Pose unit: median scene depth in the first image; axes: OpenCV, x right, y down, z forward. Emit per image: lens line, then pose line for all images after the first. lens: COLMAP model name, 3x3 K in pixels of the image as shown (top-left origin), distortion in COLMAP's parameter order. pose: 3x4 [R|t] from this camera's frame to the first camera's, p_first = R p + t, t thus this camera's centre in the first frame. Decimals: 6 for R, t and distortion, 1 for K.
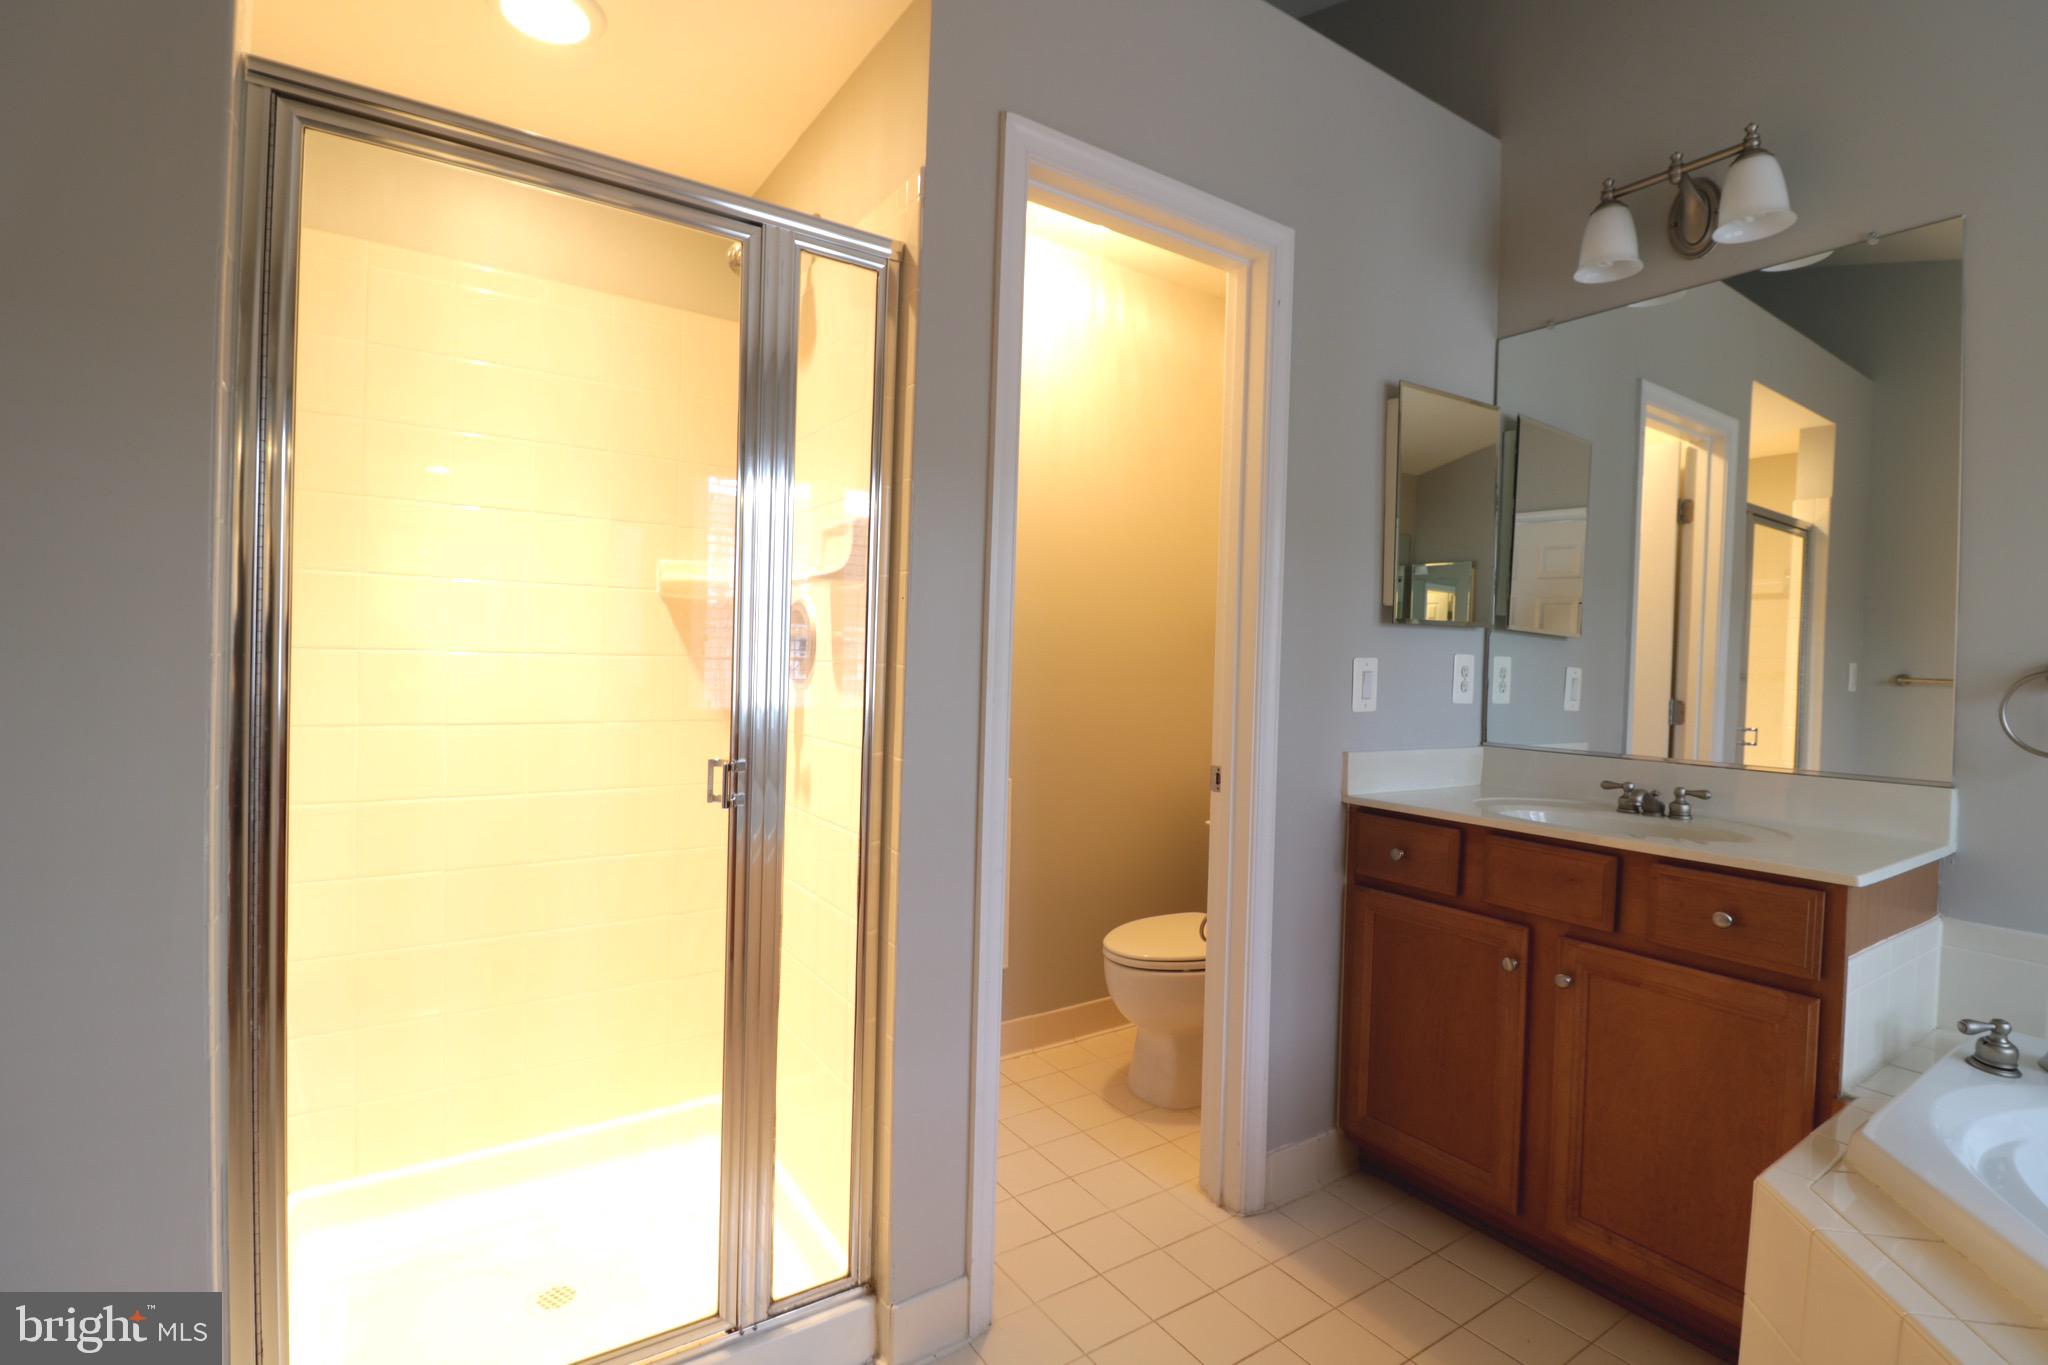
lens RADIAL K [[949.5, 0, 1059.6], [0, 949.5, 669.3], [0, 0, 1]] dist [-0.001502, -0.007297]
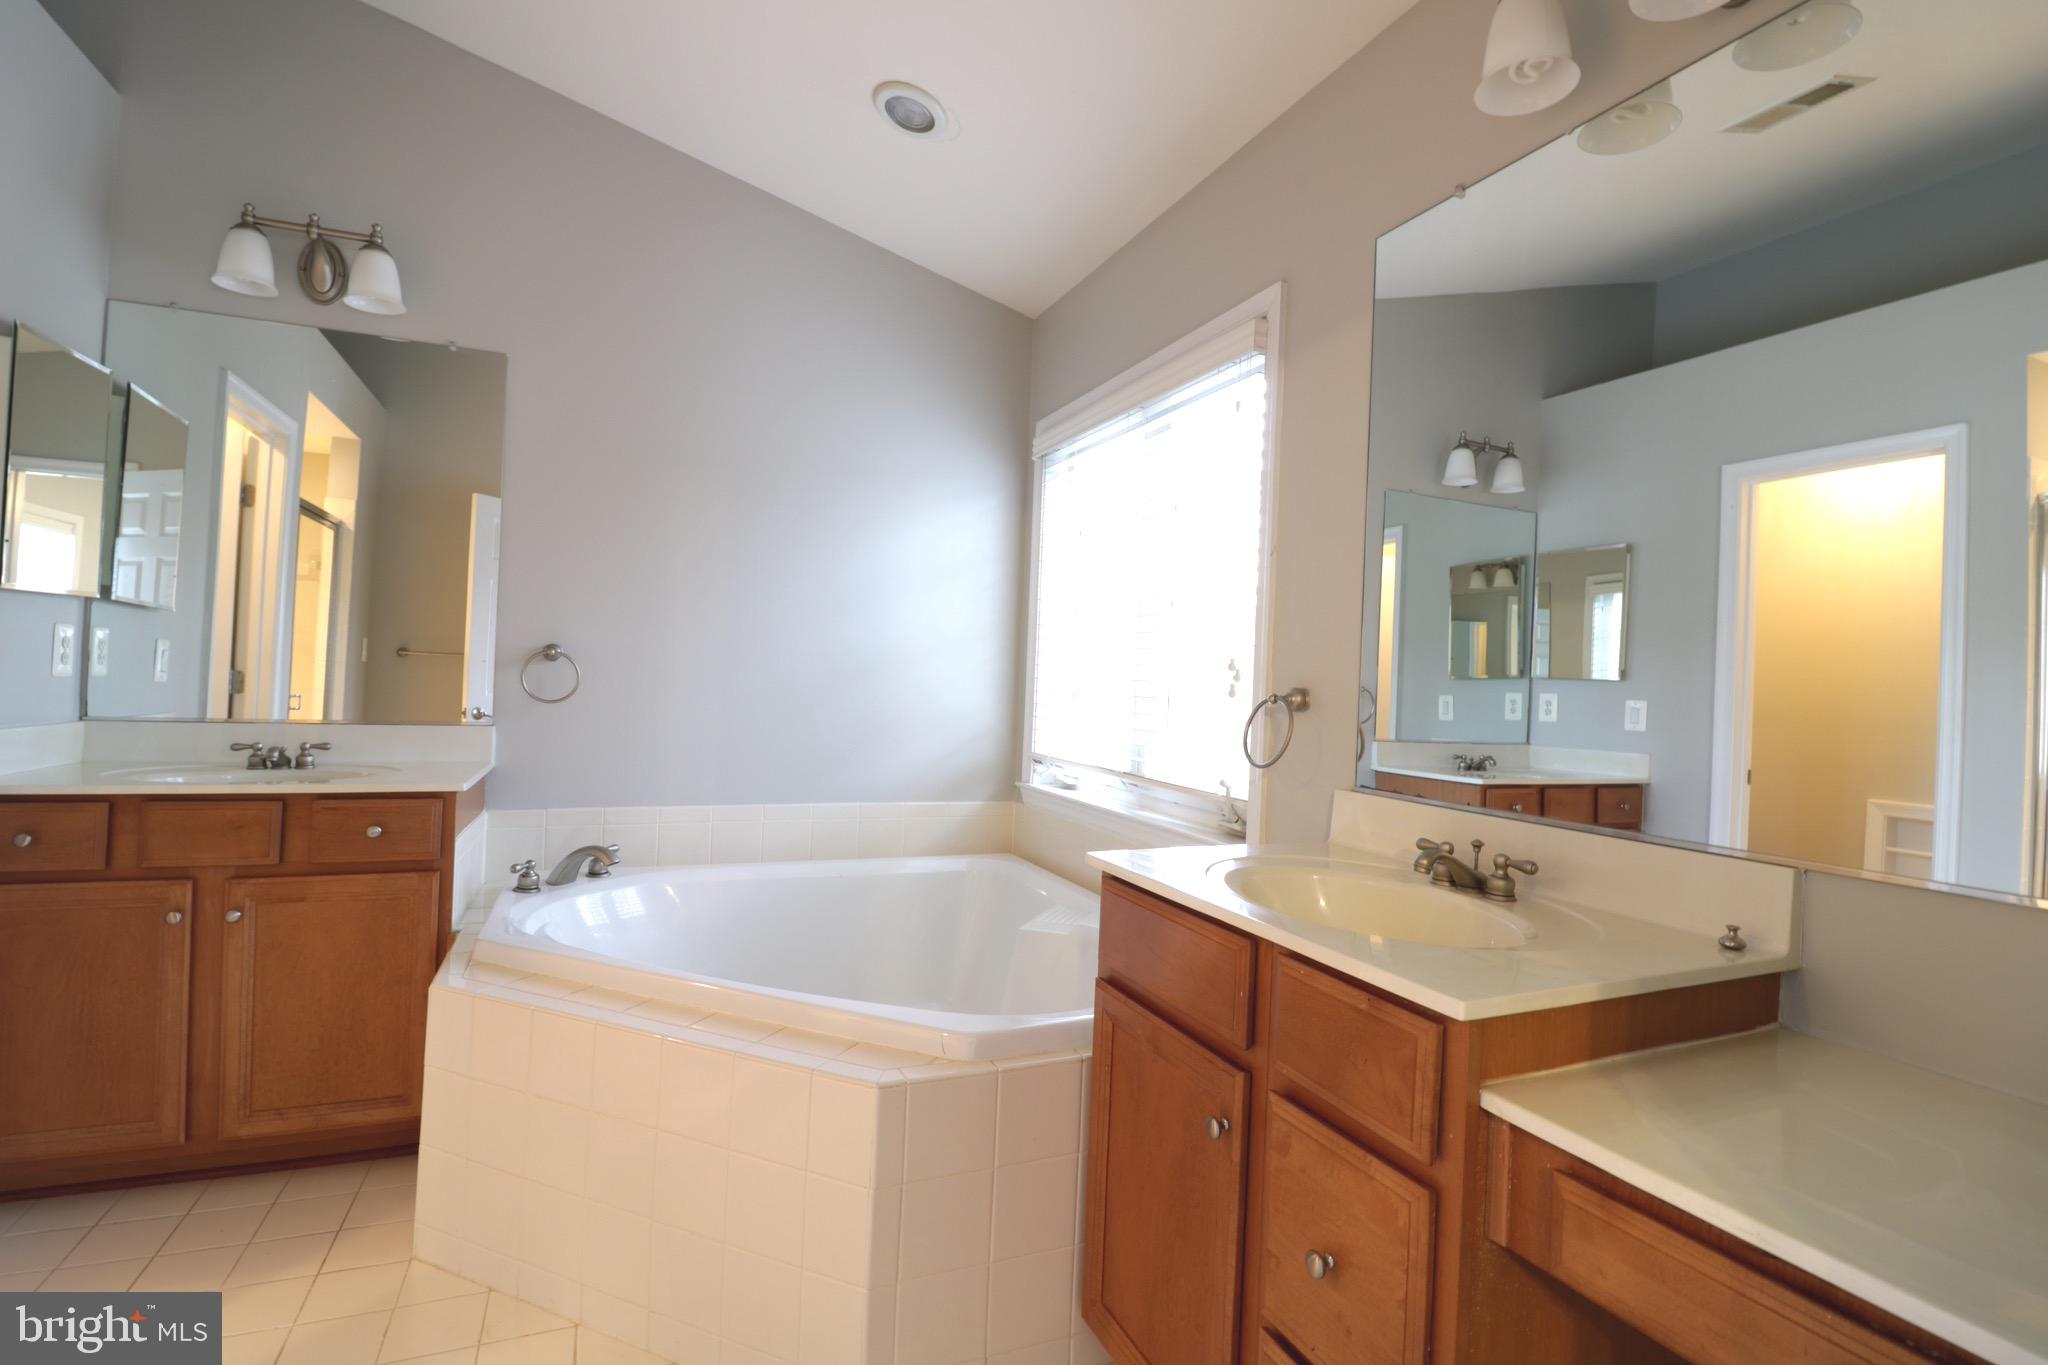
lens RADIAL K [[949.5, 0, 1021.4], [0, 949.5, 659.8], [0, 0, 1]] dist [-0.001502, -0.007297]
pose [[0.205406, -0.002140, 0.978675, -0.335856], [-0.019266, 0.999795, 0.006230, -0.005639], [-0.978487, -0.020135, 0.205323, -0.136760]]
